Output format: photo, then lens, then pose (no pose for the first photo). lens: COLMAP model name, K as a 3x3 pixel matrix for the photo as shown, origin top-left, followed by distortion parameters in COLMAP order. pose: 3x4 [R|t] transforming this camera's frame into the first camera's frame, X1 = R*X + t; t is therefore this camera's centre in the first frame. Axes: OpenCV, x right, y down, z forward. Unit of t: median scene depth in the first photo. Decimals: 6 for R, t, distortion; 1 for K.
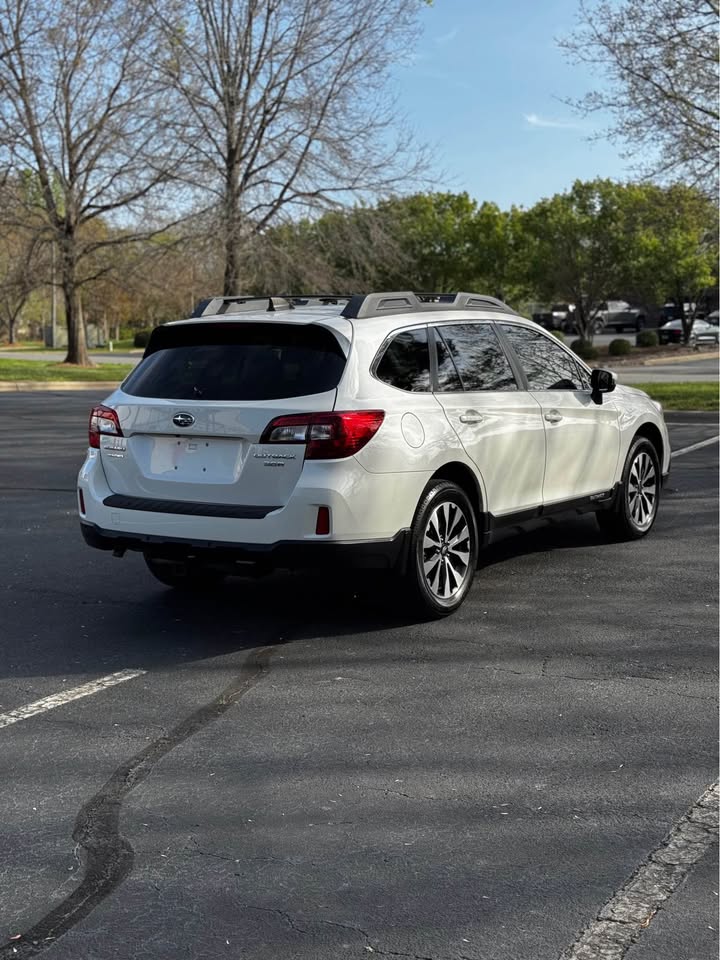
lens RADIAL K [[1362.6, 0, 392.9], [0, 1362.6, 483.2], [0, 0, 1]] dist [0.030999, 0.036698]
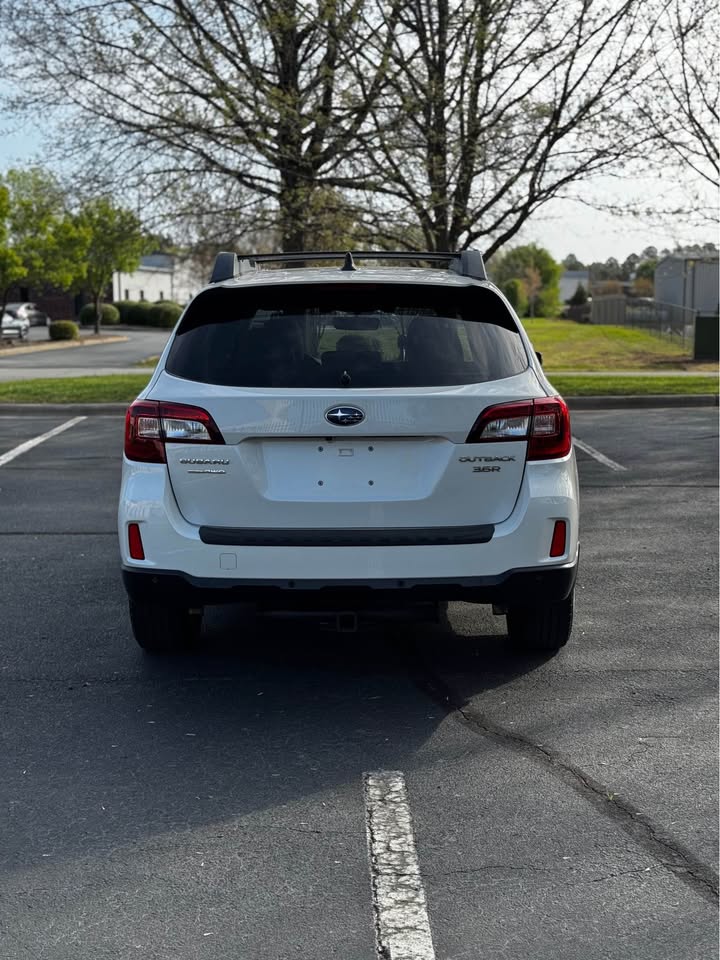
lens RADIAL K [[1363.6, 0, 378.8], [0, 1363.6, 478.9], [0, 0, 1]] dist [0.143241, 0.010292]
pose [[0.855616, -0.057508, 0.514406, -0.528227], [0.058307, 0.998192, 0.014609, -0.023255], [-0.514316, 0.017494, 0.857422, 0.380906]]
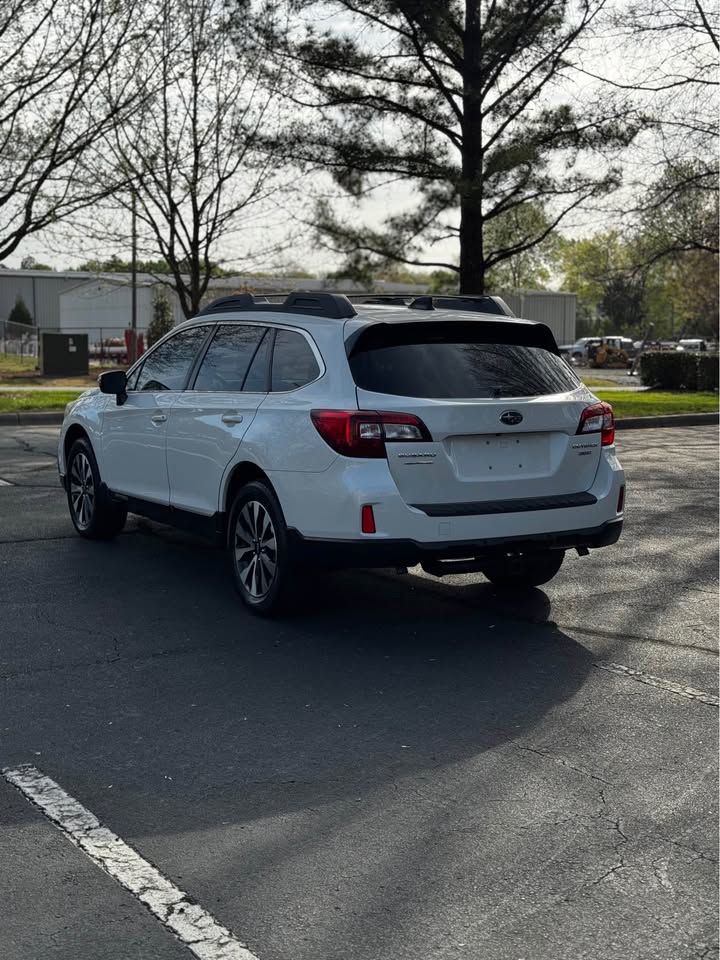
lens RADIAL K [[1363.6, 0, 378.8], [0, 1363.6, 478.9], [0, 0, 1]] dist [0.143241, 0.010292]
pose [[0.473512, -0.086108, 0.876568, -1.111894], [0.095913, 0.994332, 0.045865, -0.058798], [-0.875550, 0.062357, 0.479087, 0.625923]]
